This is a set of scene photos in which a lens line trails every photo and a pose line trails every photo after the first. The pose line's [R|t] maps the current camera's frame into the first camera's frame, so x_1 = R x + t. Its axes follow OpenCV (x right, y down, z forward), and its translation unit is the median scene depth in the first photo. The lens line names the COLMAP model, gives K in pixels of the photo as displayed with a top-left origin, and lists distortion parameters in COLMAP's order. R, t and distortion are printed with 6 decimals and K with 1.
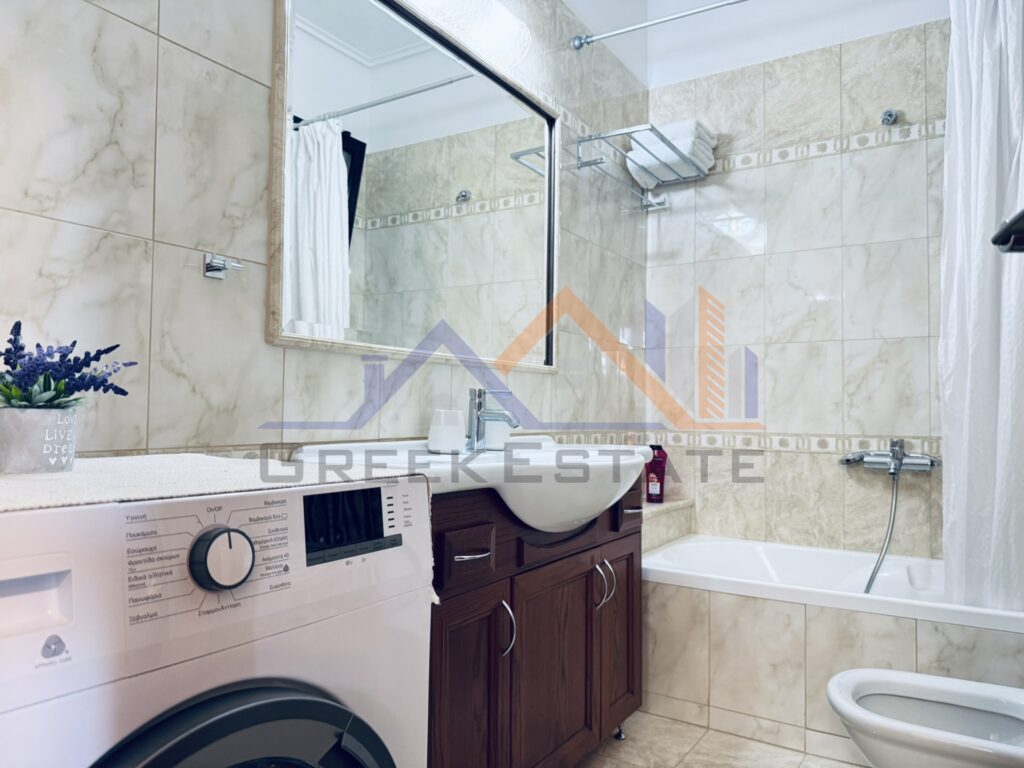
lens RADIAL K [[734.7, 0, 512.0], [0, 734.7, 384.0], [0, 0, 1]] dist [0.134901, -0.152861]
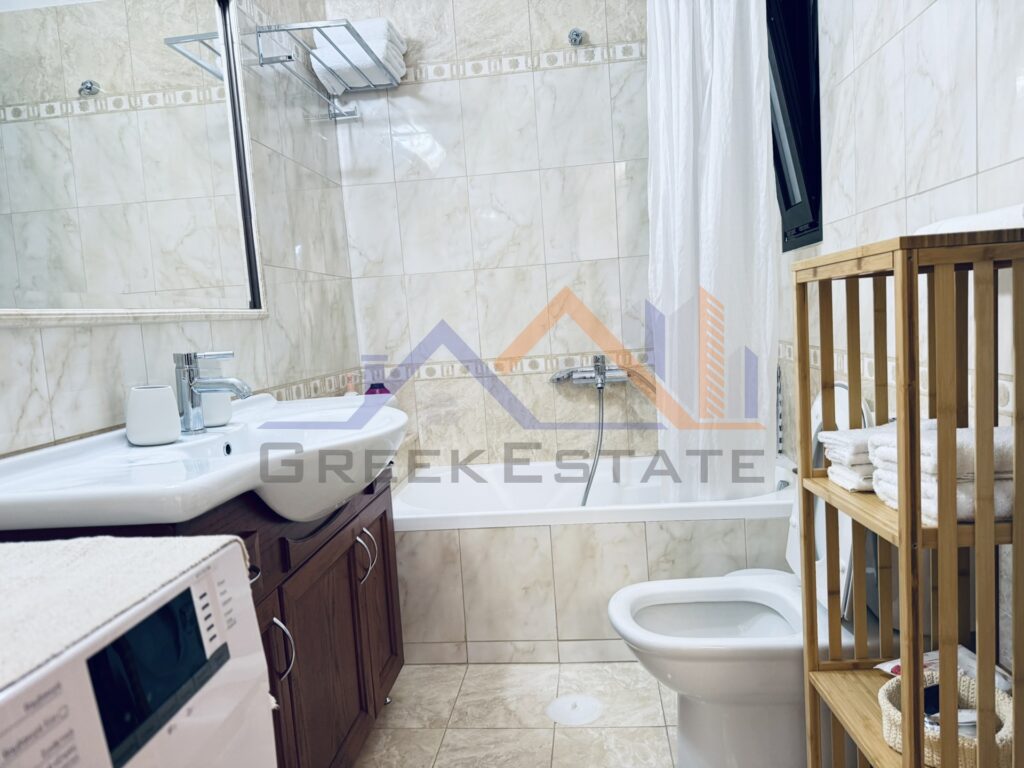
lens RADIAL K [[734.7, 0, 512.0], [0, 734.7, 384.0], [0, 0, 1]] dist [0.134901, -0.152861]
pose [[0.897389, -0.113569, 0.426375, -0.055666], [0.063893, 0.989570, 0.129107, -0.029000], [-0.436590, -0.088617, 0.895285, 0.096060]]
